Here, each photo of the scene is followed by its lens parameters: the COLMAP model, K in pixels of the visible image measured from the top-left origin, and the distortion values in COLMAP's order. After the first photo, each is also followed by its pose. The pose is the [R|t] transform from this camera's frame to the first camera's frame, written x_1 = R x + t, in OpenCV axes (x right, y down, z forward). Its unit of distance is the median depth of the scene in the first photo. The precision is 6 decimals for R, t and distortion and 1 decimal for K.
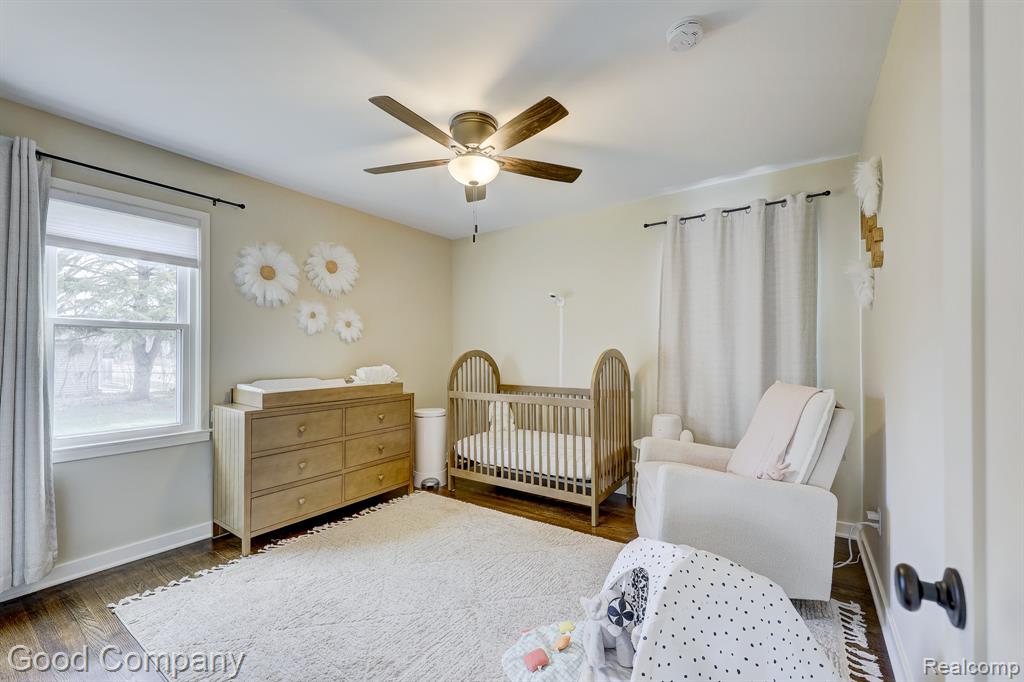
lens RADIAL K [[427.7, 0, 505.5], [0, 427.7, 347.8], [0, 0, 1]] dist [0.002512, 0.000207]
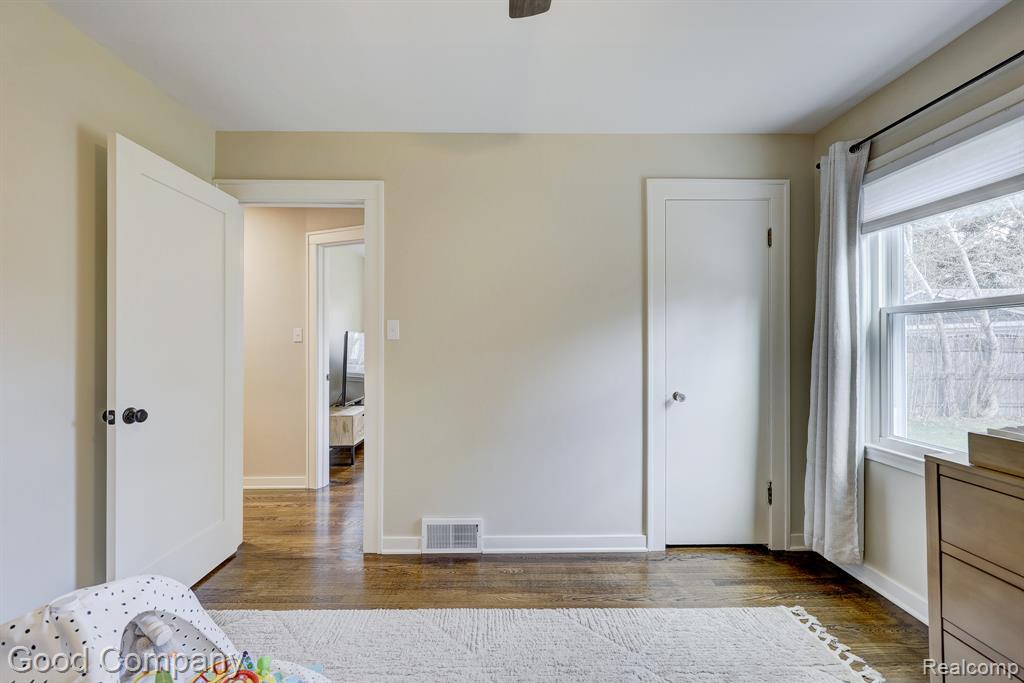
lens RADIAL K [[427.7, 0, 505.5], [0, 427.7, 348.3], [0, 0, 1]] dist [0.002512, 0.000207]
pose [[-0.820511, 0.000871, -0.571629, 0.151016], [0.001043, 0.999999, 0.000027, 0.016969], [0.571629, -0.000574, -0.820512, 1.281612]]
